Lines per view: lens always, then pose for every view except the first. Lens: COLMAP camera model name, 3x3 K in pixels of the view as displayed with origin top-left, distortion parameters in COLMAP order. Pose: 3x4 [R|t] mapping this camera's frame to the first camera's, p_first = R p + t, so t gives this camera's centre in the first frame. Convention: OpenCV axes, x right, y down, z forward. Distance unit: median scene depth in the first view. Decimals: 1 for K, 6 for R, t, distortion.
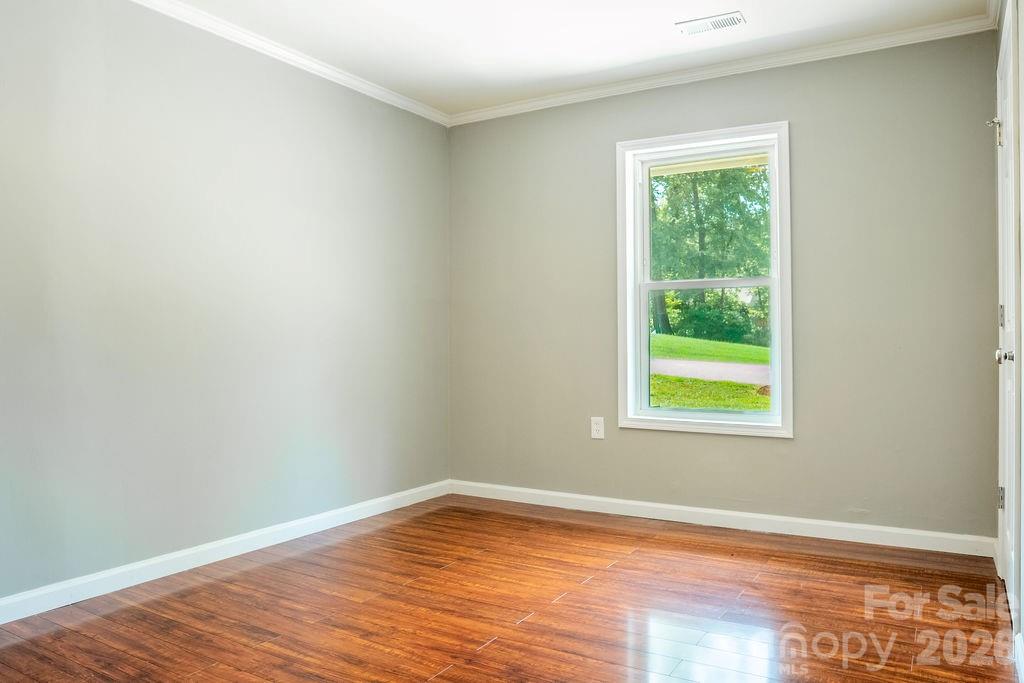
lens RADIAL K [[730.9, 0, 512.7], [0, 730.9, 343.1], [0, 0, 1]] dist [-0.066336, 0.032643]
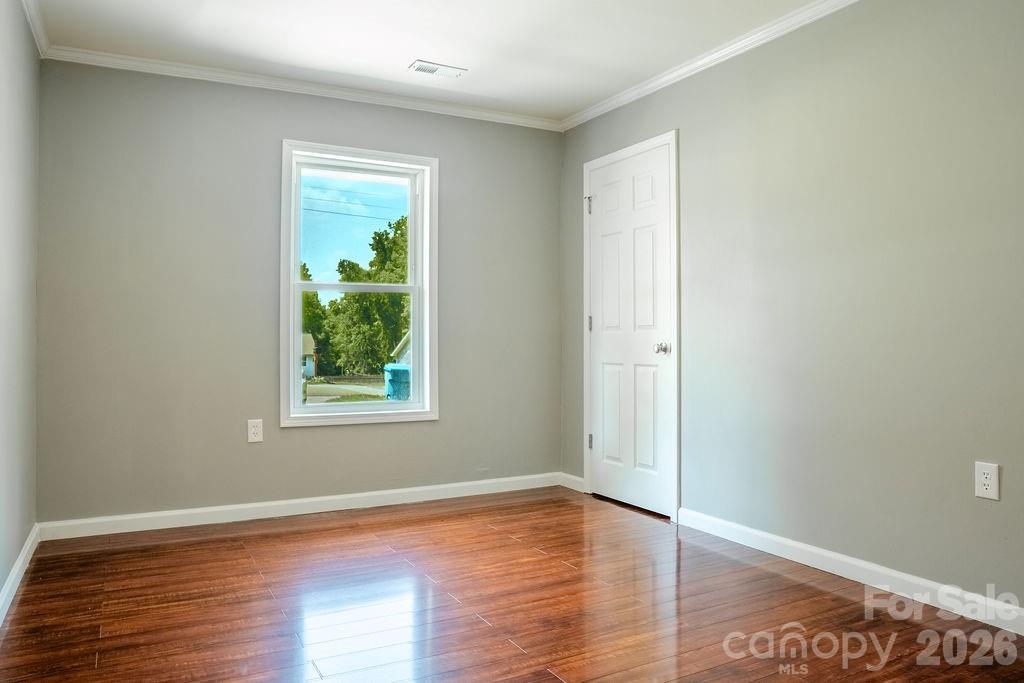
lens RADIAL K [[730.9, 0, 506.6], [0, 730.9, 334.4], [0, 0, 1]] dist [-0.066336, 0.032643]
pose [[0.519459, 0.007454, 0.854463, -0.562445], [0.001086, 0.999955, -0.009384, -0.000934], [-0.854495, 0.005803, 0.519427, 0.241970]]
